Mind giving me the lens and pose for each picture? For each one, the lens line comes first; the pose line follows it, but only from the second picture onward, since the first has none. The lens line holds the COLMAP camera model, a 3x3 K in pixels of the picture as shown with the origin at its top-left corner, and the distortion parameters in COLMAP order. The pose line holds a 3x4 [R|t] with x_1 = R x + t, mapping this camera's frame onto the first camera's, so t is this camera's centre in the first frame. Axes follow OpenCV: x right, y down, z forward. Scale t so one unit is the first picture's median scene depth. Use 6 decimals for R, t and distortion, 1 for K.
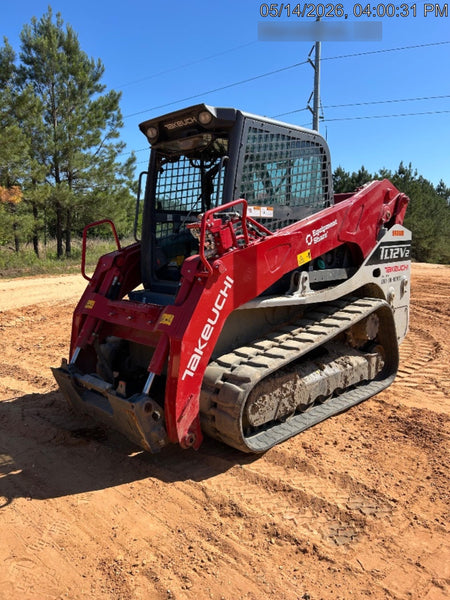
lens RADIAL K [[464.5, 0, 221.4], [0, 464.5, 290.5], [0, 0, 1]] dist [0.012837, 0.002805]
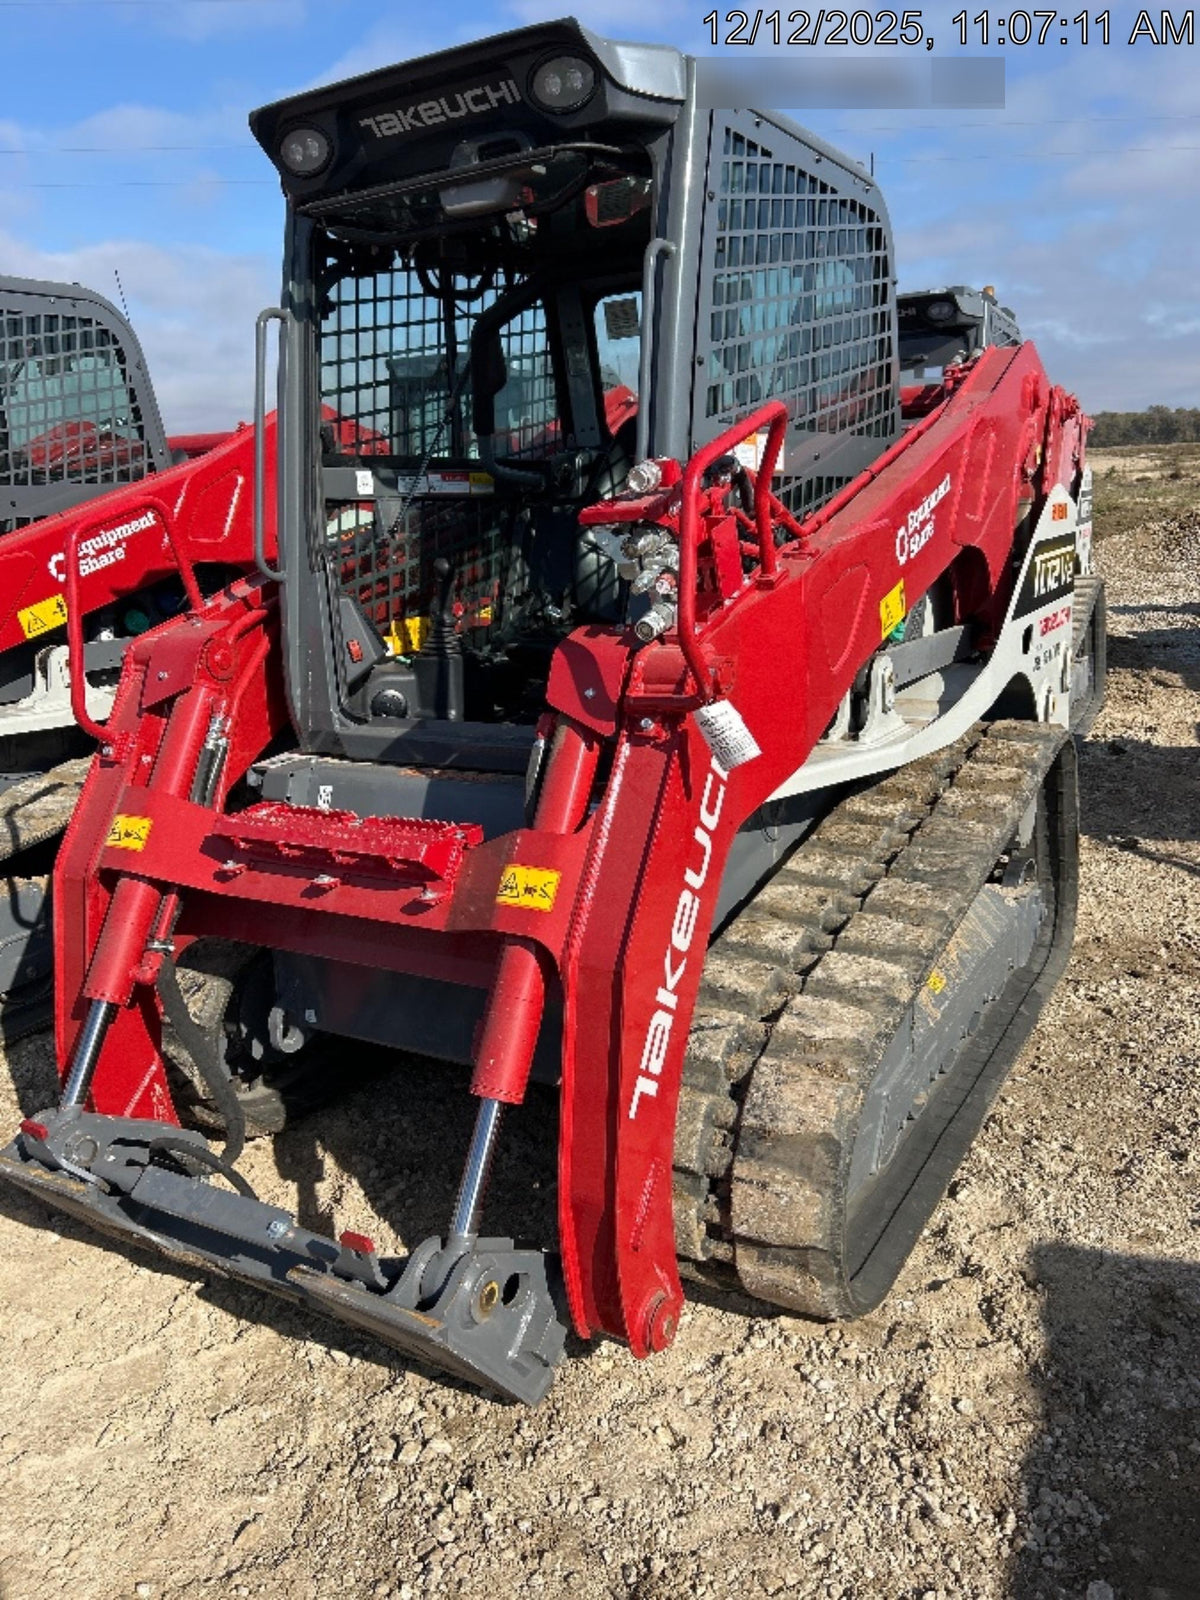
lens RADIAL K [[1213.6, 0, 589.3], [0, 1213.6, 799.2], [0, 0, 1]] dist [0.002441, 0.000926]
pose [[0.969287, -0.086232, 0.230317, -0.179545], [0.060843, 0.991482, 0.115159, -0.047079], [-0.238286, -0.097609, 0.966278, 0.264415]]
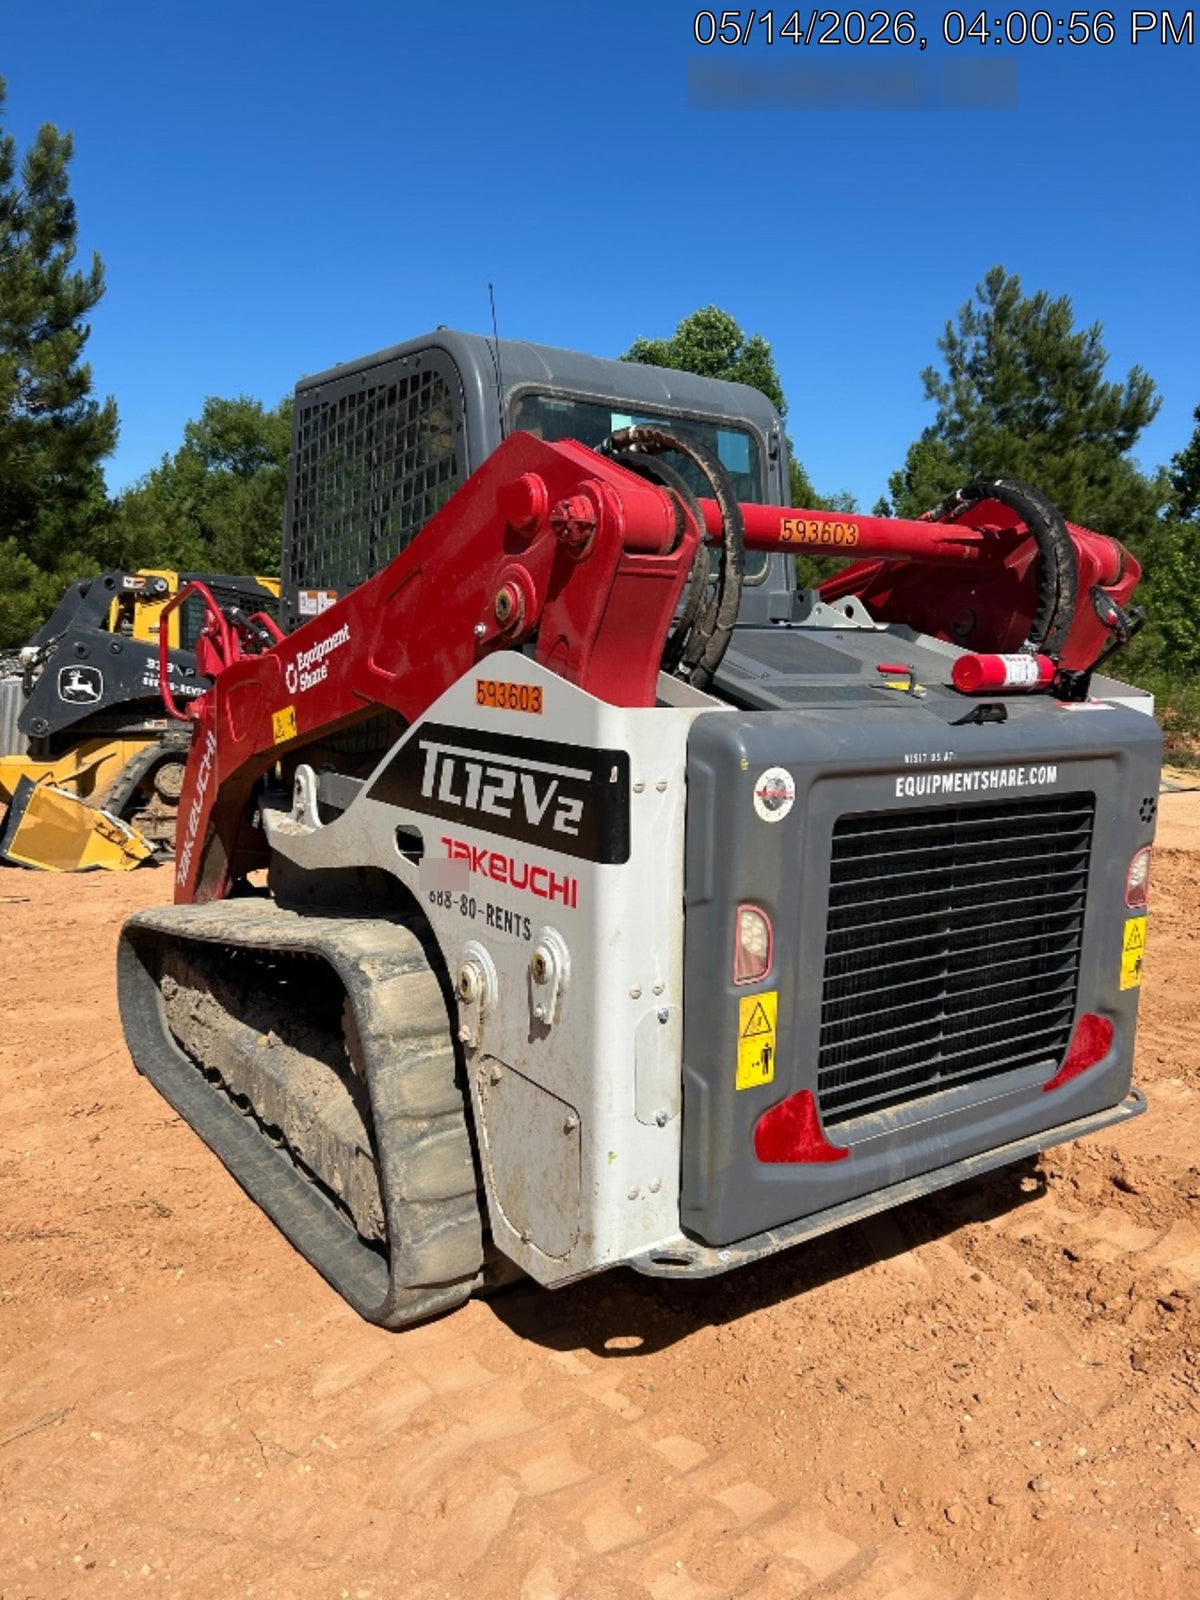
lens RADIAL K [[1213.6, 0, 589.3], [0, 1213.6, 799.2], [0, 0, 1]] dist [0.002441, 0.000926]
pose [[-0.151545, 0.157078, -0.975890, 1.015520], [-0.137406, 0.974359, 0.178169, -0.202744], [0.978853, 0.161094, -0.126075, 1.262790]]
